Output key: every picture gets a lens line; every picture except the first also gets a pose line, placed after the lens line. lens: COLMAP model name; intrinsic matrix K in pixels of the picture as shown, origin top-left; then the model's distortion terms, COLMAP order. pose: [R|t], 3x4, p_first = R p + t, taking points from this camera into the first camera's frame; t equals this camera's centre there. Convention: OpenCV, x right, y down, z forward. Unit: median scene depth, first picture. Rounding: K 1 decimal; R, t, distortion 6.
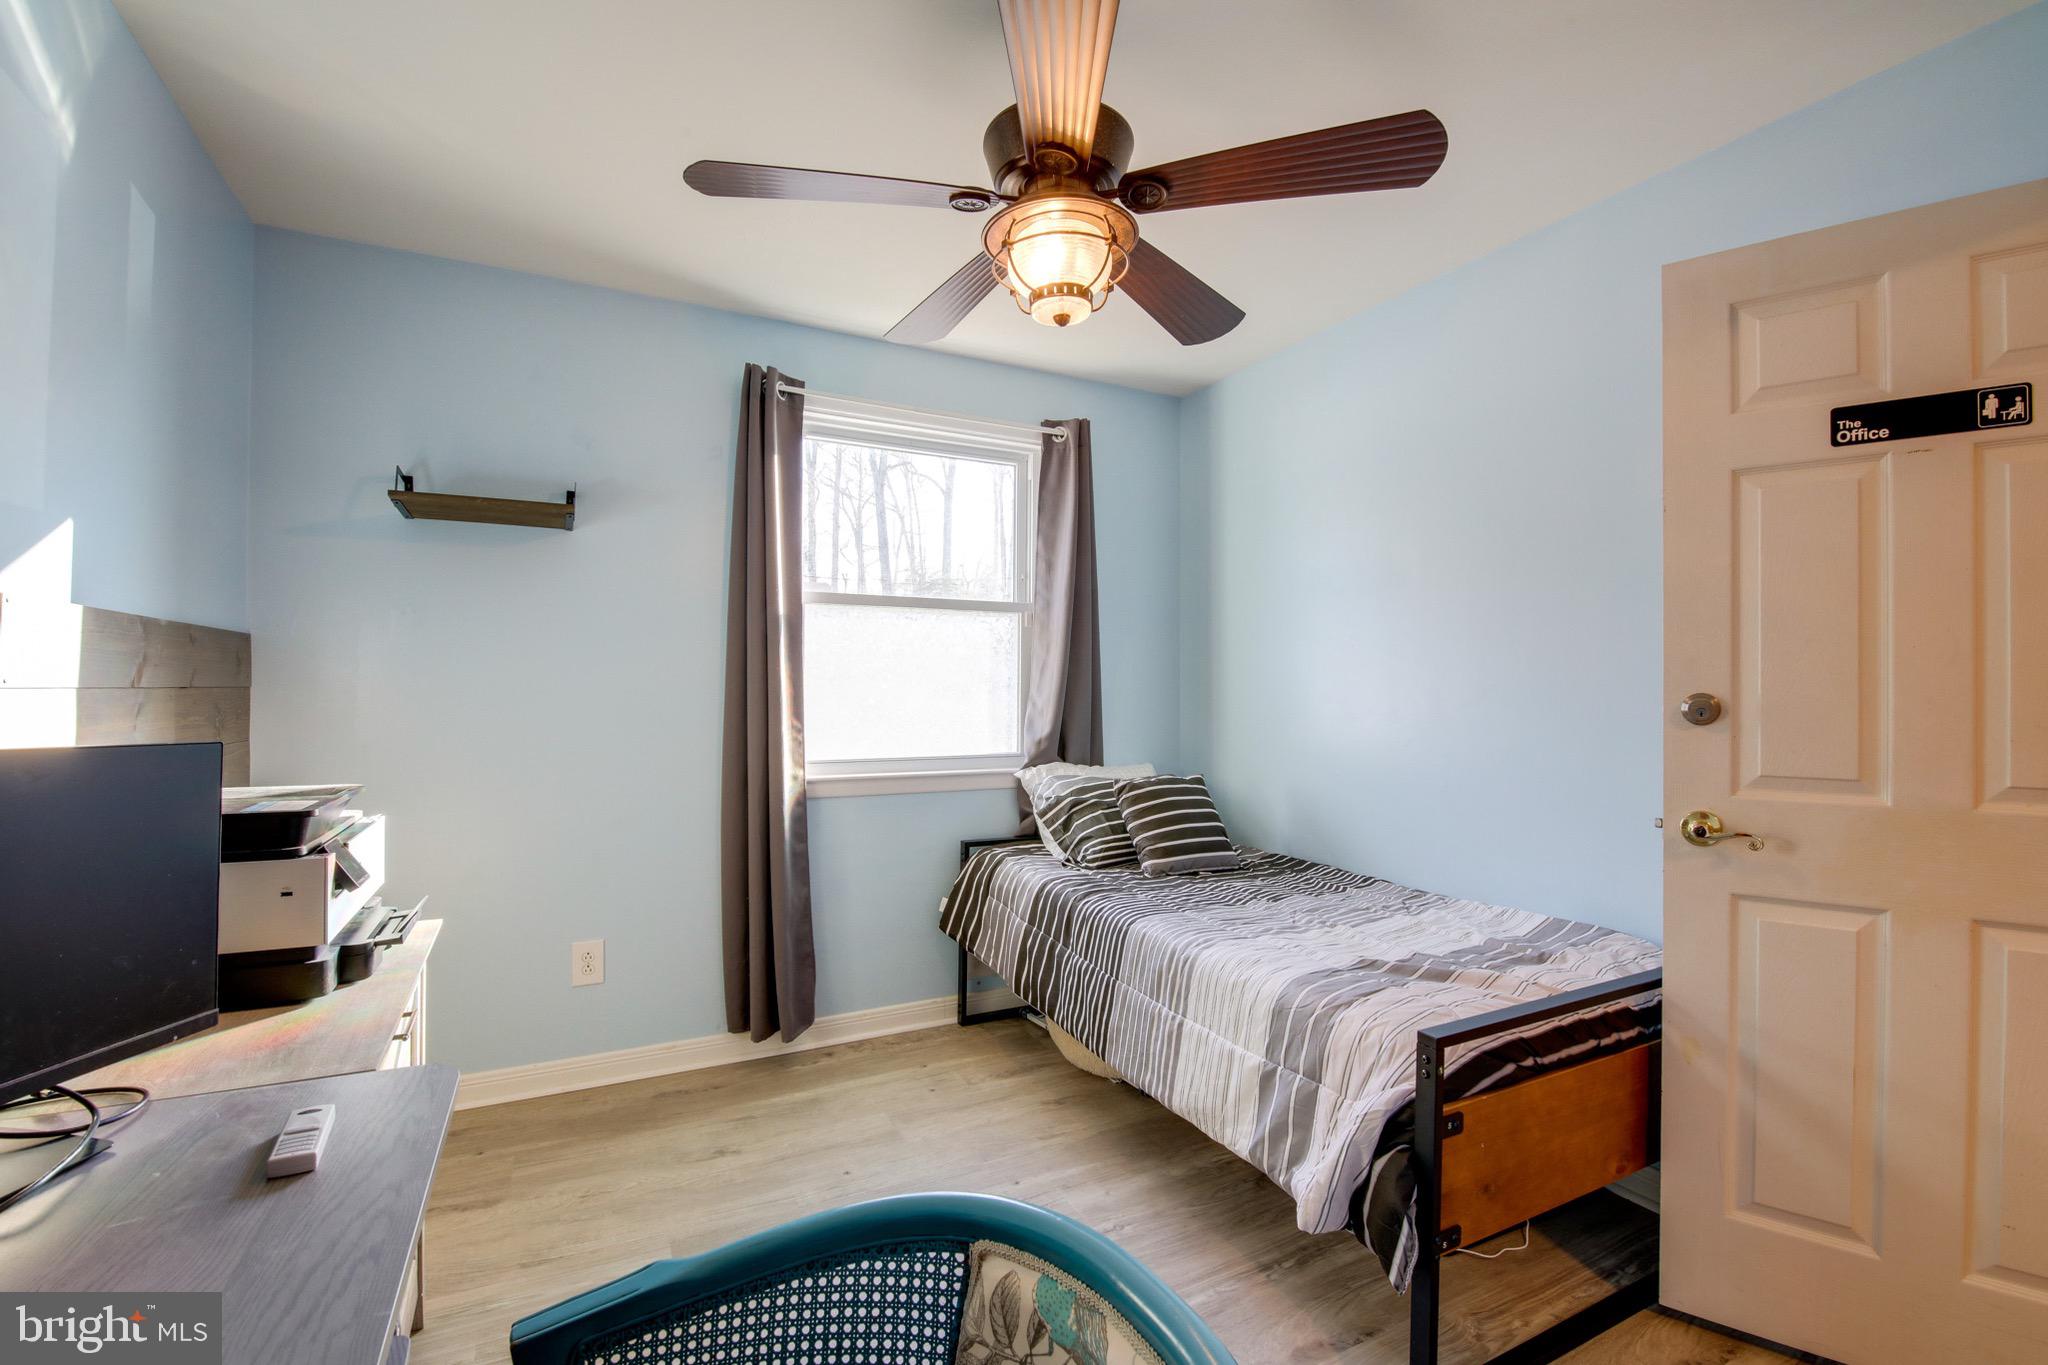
lens RADIAL K [[893.5, 0, 1023.7], [0, 893.5, 675.0], [0, 0, 1]] dist [-0.017127, -0.000303]
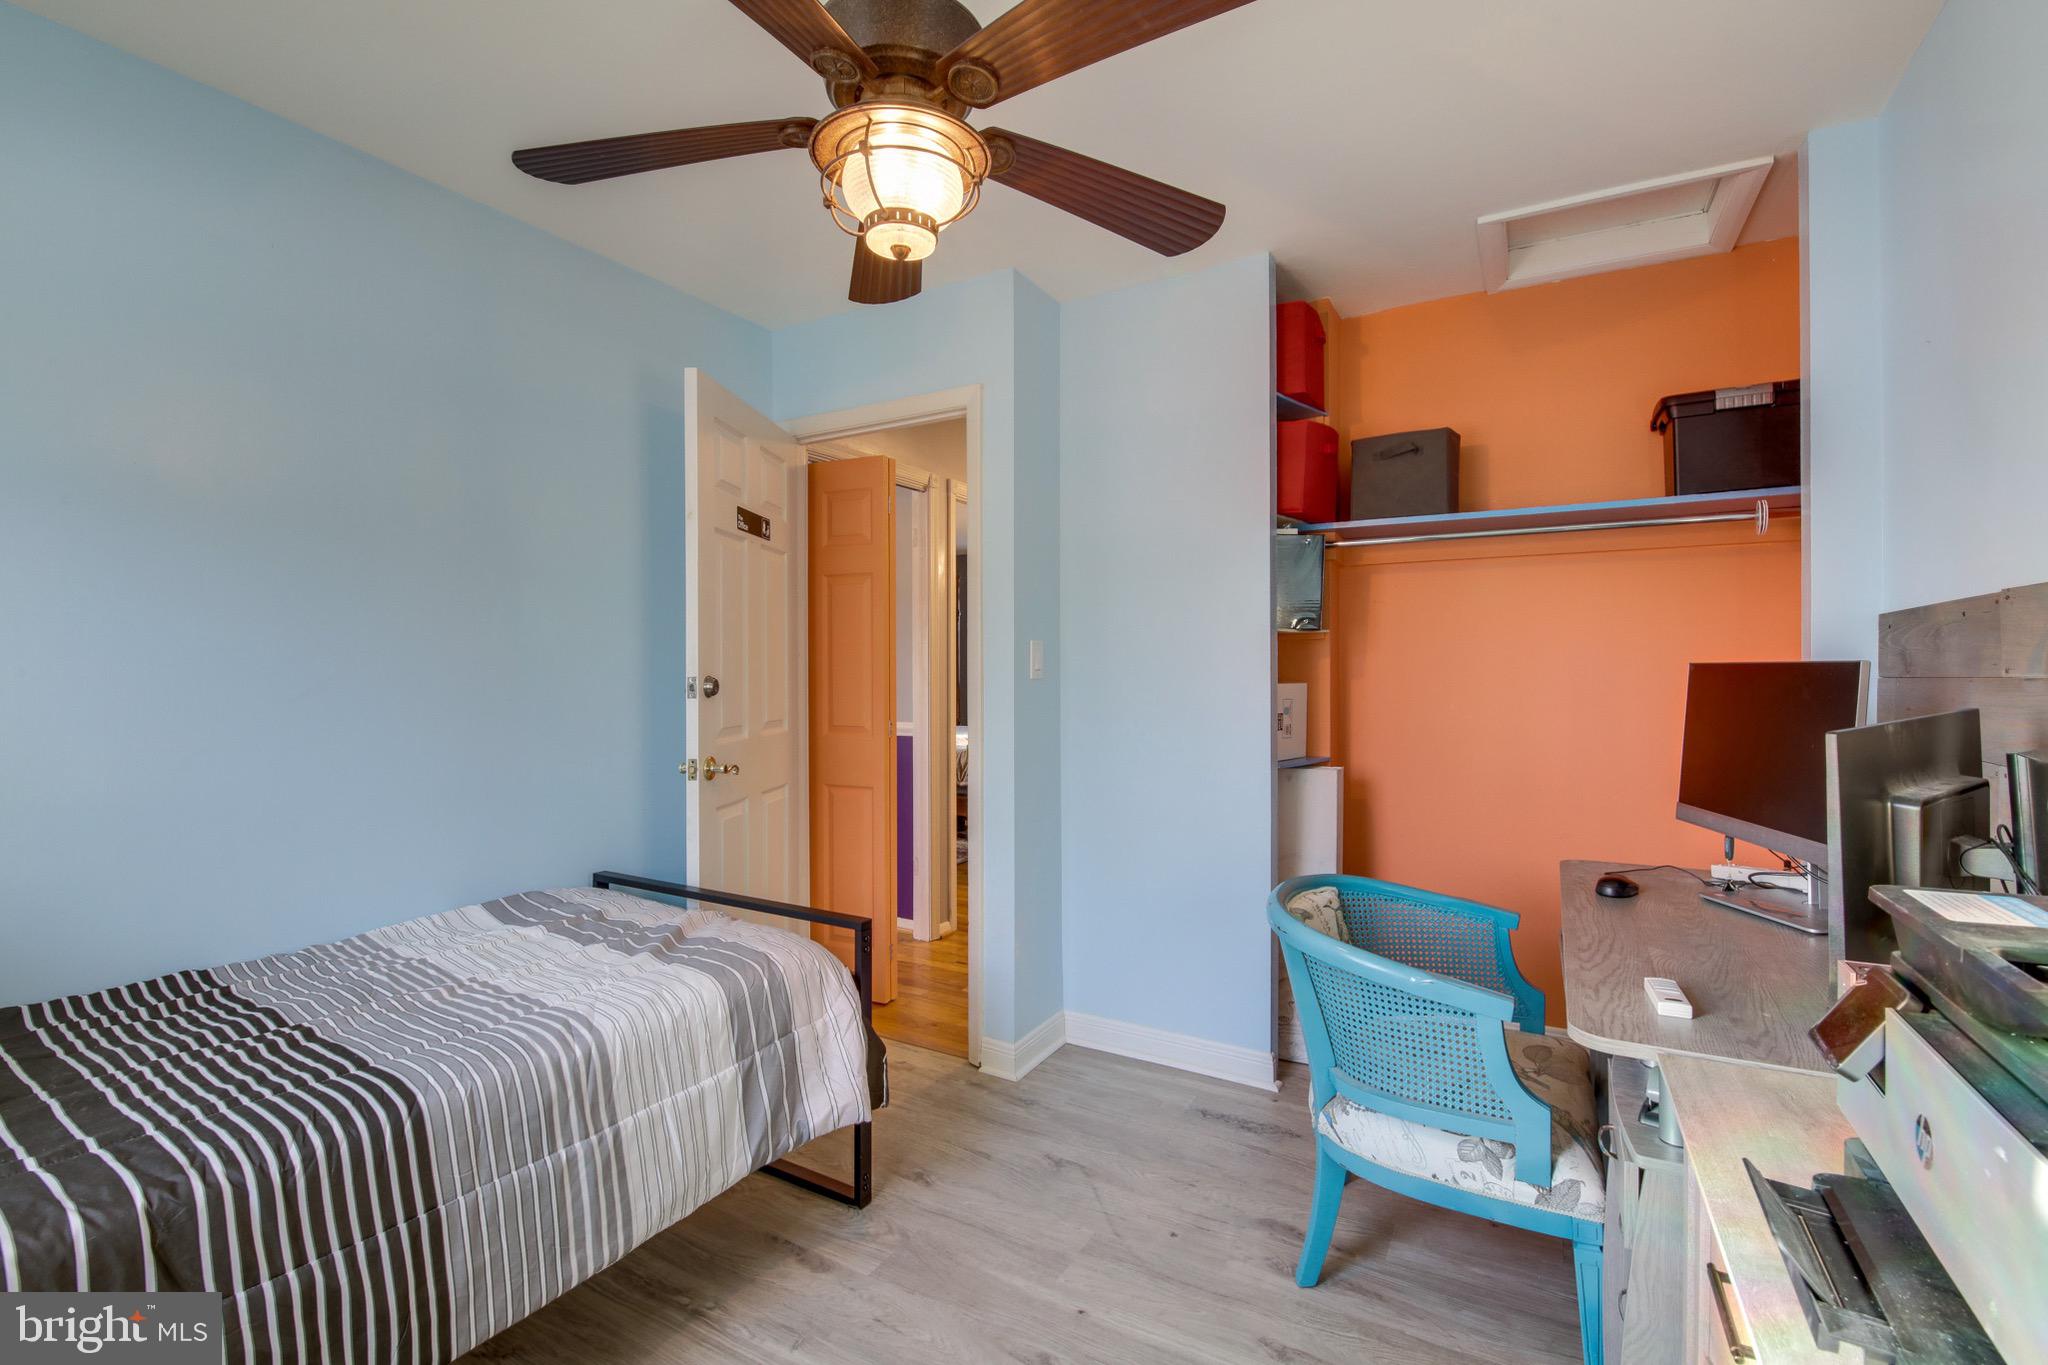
lens RADIAL K [[893.5, 0, 1023.7], [0, 893.5, 675.0], [0, 0, 1]] dist [-0.017127, -0.000303]
pose [[-0.539426, -0.005921, 0.842012, -0.694085], [-0.008747, 0.999961, 0.001428, 0.011004], [-0.841988, -0.006595, -0.539456, 1.258207]]
